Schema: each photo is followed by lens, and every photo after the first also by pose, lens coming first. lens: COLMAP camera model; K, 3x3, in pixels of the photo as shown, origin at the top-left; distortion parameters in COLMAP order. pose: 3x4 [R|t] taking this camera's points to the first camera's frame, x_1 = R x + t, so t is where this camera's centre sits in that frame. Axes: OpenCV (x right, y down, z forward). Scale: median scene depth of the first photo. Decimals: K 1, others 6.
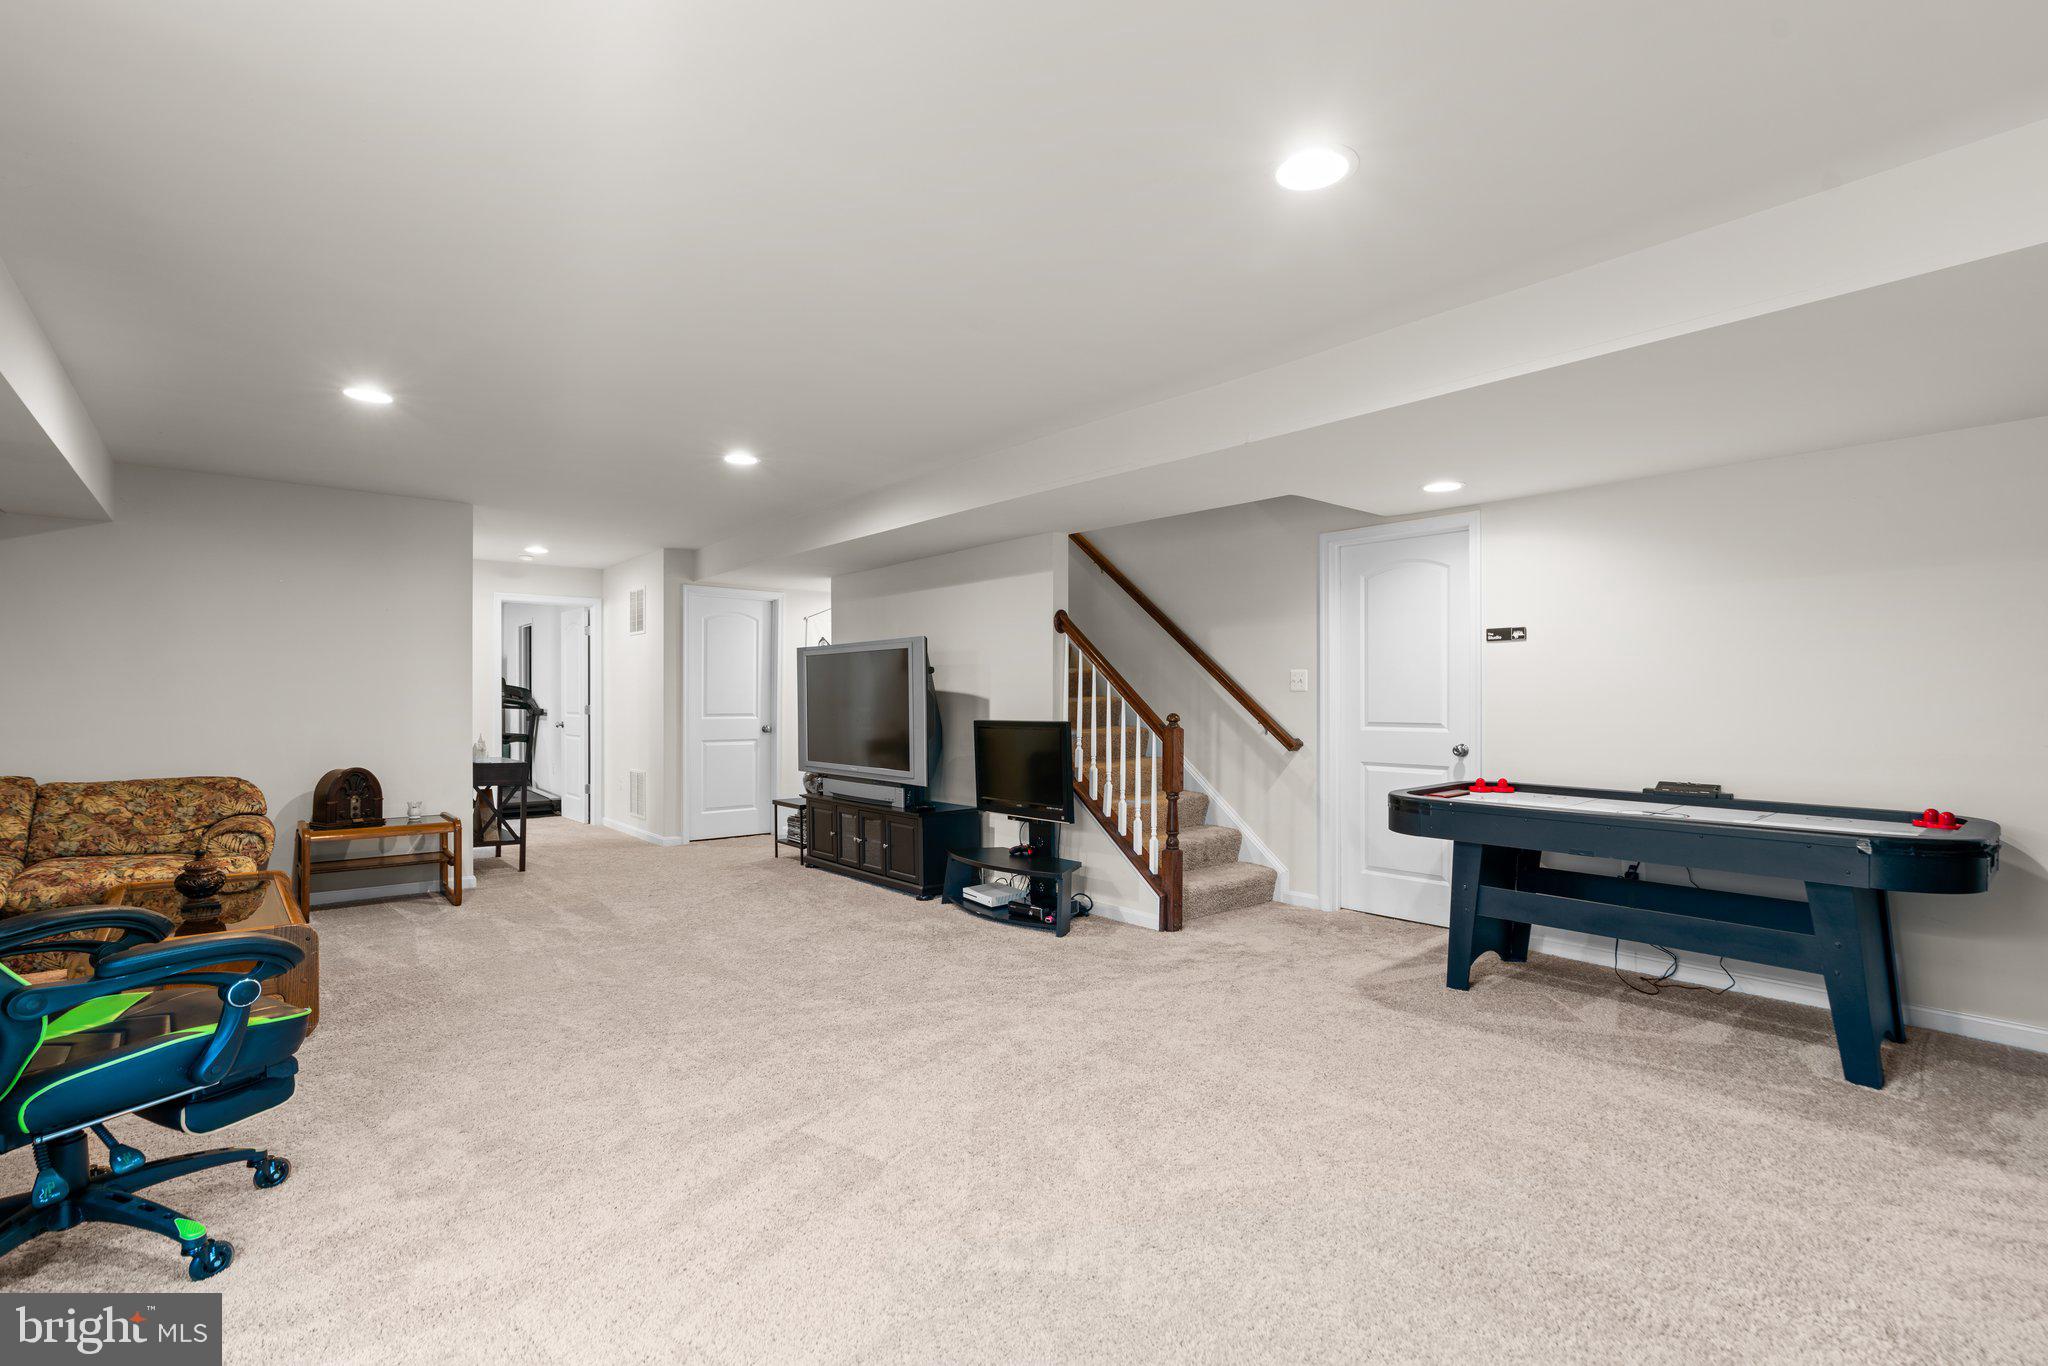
lens RADIAL K [[923.9, 0, 1037.6], [0, 923.9, 692.2], [0, 0, 1]] dist [-0.011219, 0.004685]
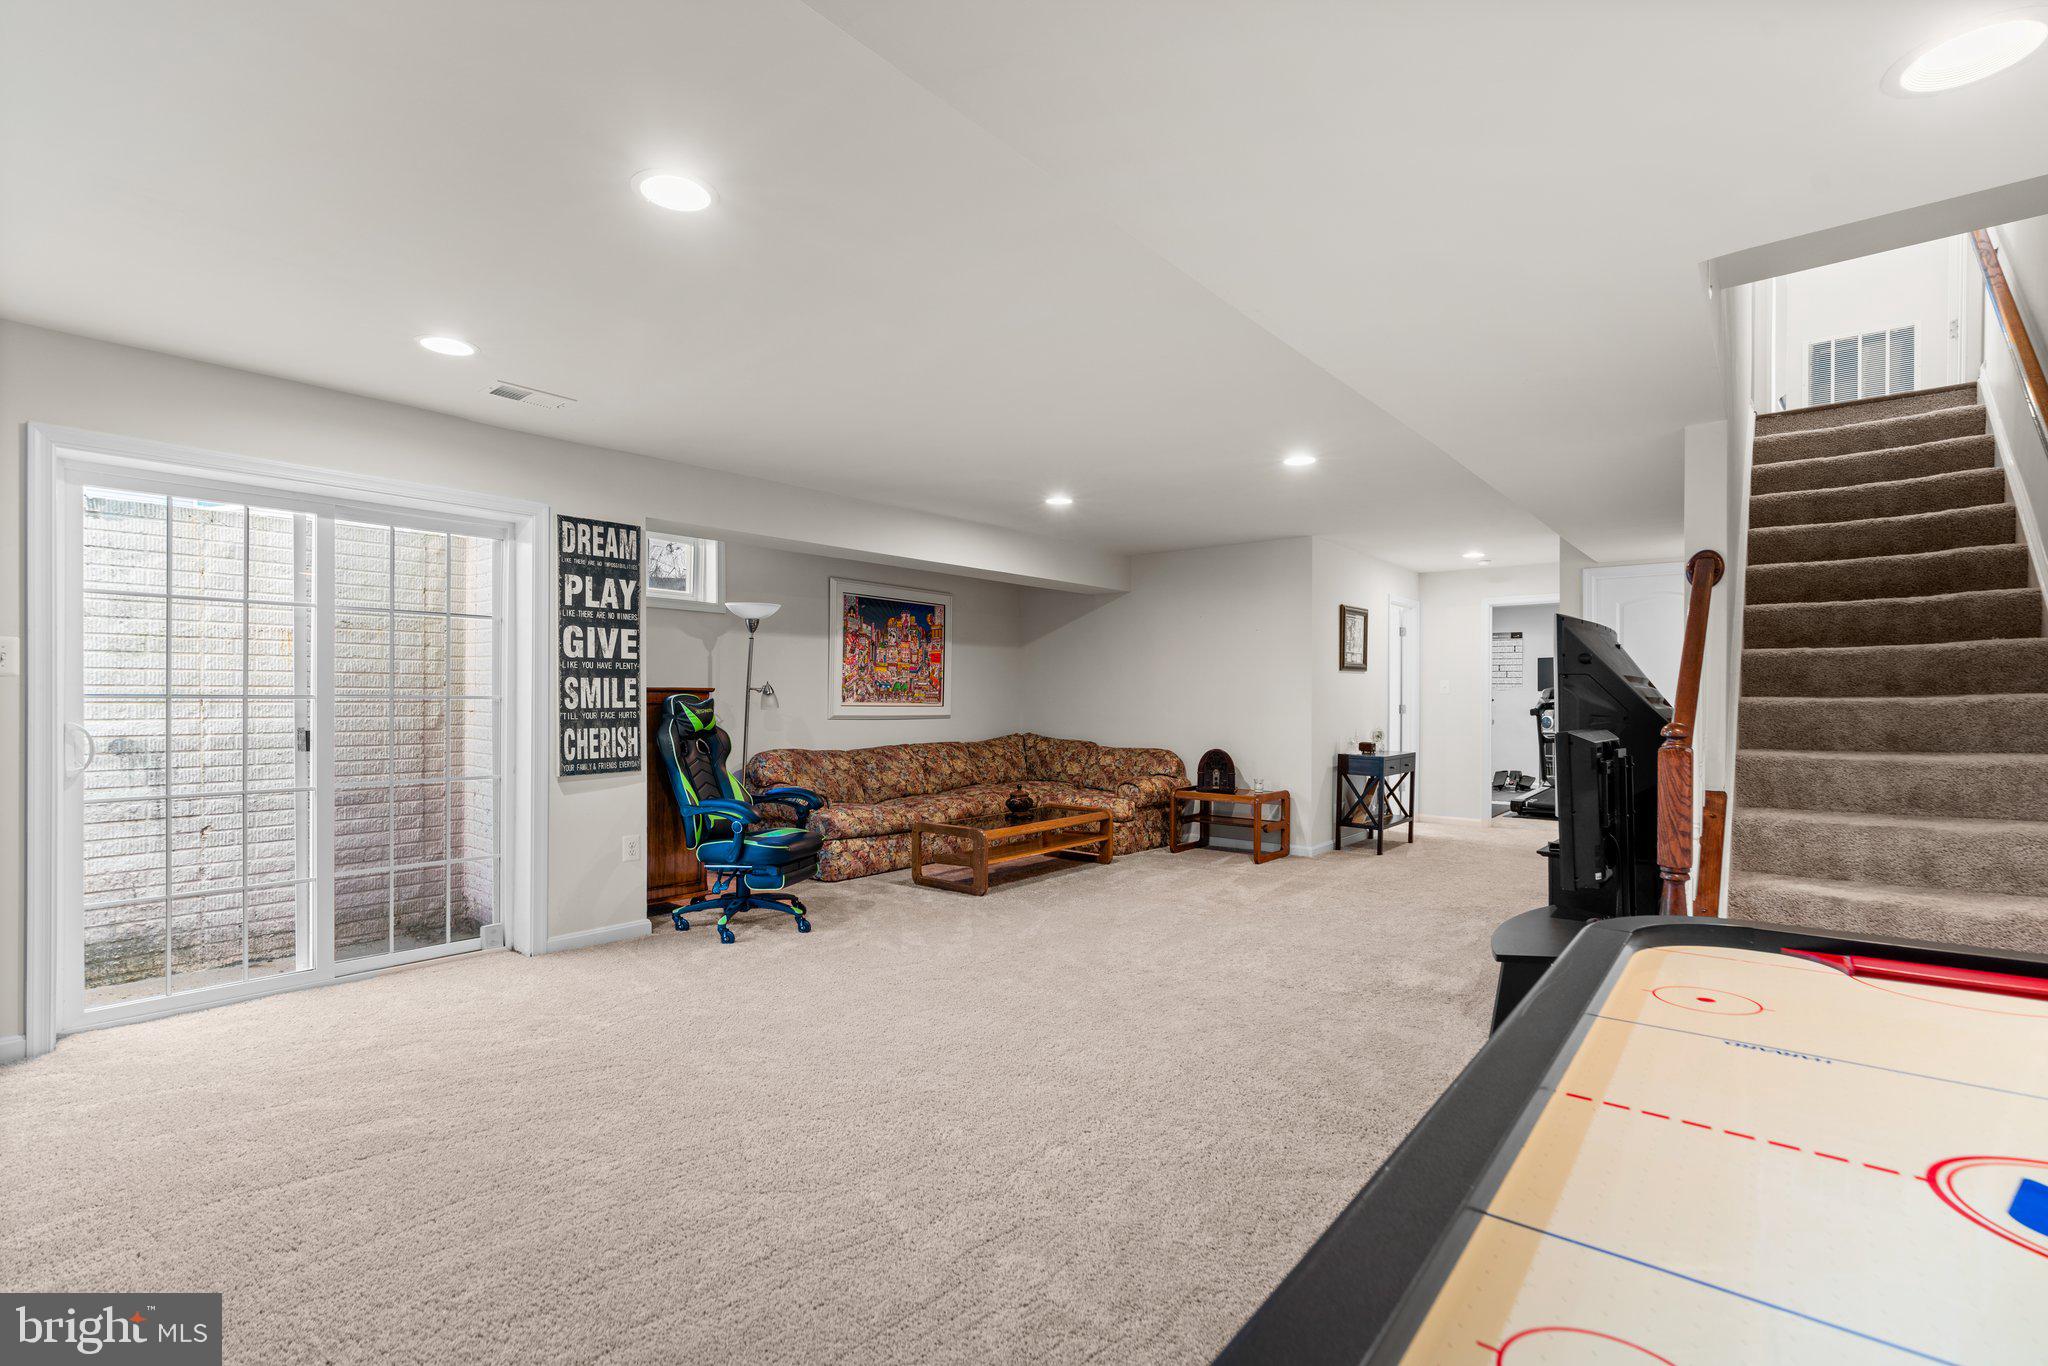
lens RADIAL K [[923.9, 0, 1041.1], [0, 923.9, 698.8], [0, 0, 1]] dist [-0.011219, 0.004685]
pose [[0.193933, -0.000594, -0.981015, 0.630951], [0.003531, 0.999994, 0.000092, 0.007764], [0.981008, -0.003482, 0.193934, 0.549764]]
